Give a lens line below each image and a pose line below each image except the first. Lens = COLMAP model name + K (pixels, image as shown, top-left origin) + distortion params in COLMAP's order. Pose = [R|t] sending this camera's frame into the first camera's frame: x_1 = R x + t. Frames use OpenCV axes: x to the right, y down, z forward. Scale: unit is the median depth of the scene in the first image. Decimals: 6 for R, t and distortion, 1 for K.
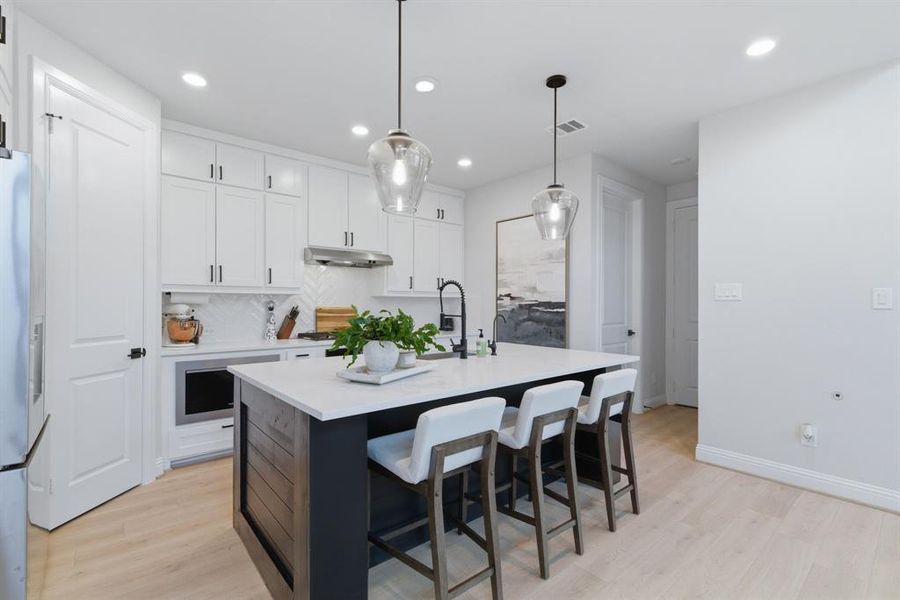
lens RADIAL K [[410.9, 0, 453.2], [0, 410.9, 299.5], [0, 0, 1]] dist [0.000946, 0.001365]
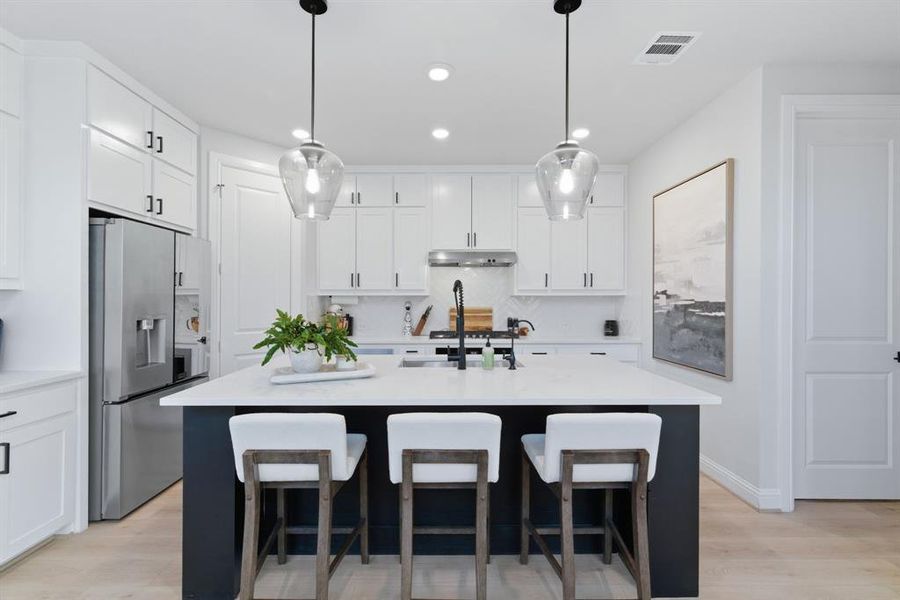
lens RADIAL K [[410.9, 0, 446.6], [0, 410.9, 301.5], [0, 0, 1]] dist [0.000946, 0.001365]
pose [[0.755351, -0.001477, -0.655319, 0.360236], [0.011489, 0.999874, 0.010989, -0.007320], [0.655220, -0.015830, 0.755272, 0.193794]]
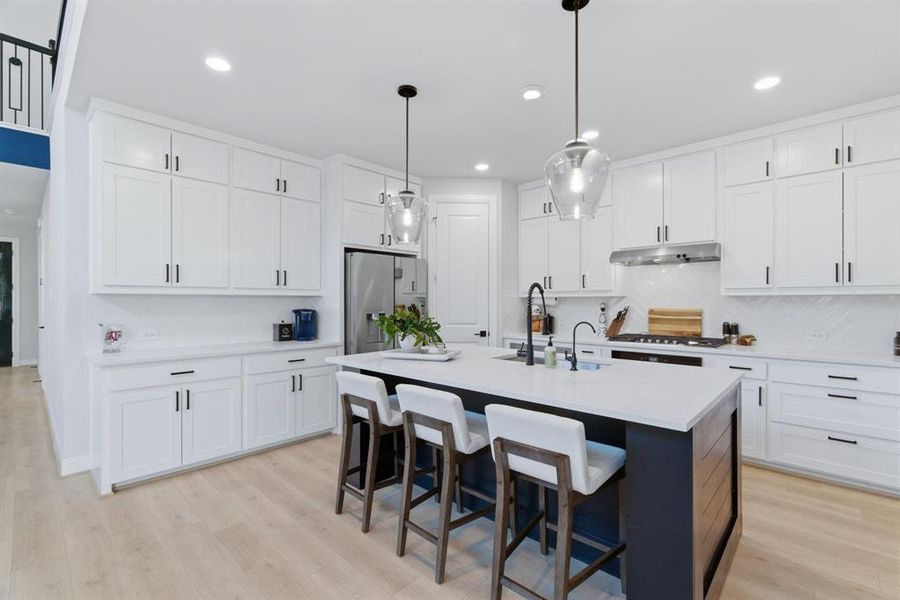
lens RADIAL K [[410.9, 0, 457.8], [0, 410.9, 301.6], [0, 0, 1]] dist [0.000946, 0.001365]
pose [[0.098007, -0.001821, -0.995184, 0.599765], [0.014412, 0.999896, -0.000410, -0.003958], [0.995081, -0.014303, 0.098023, 0.458417]]
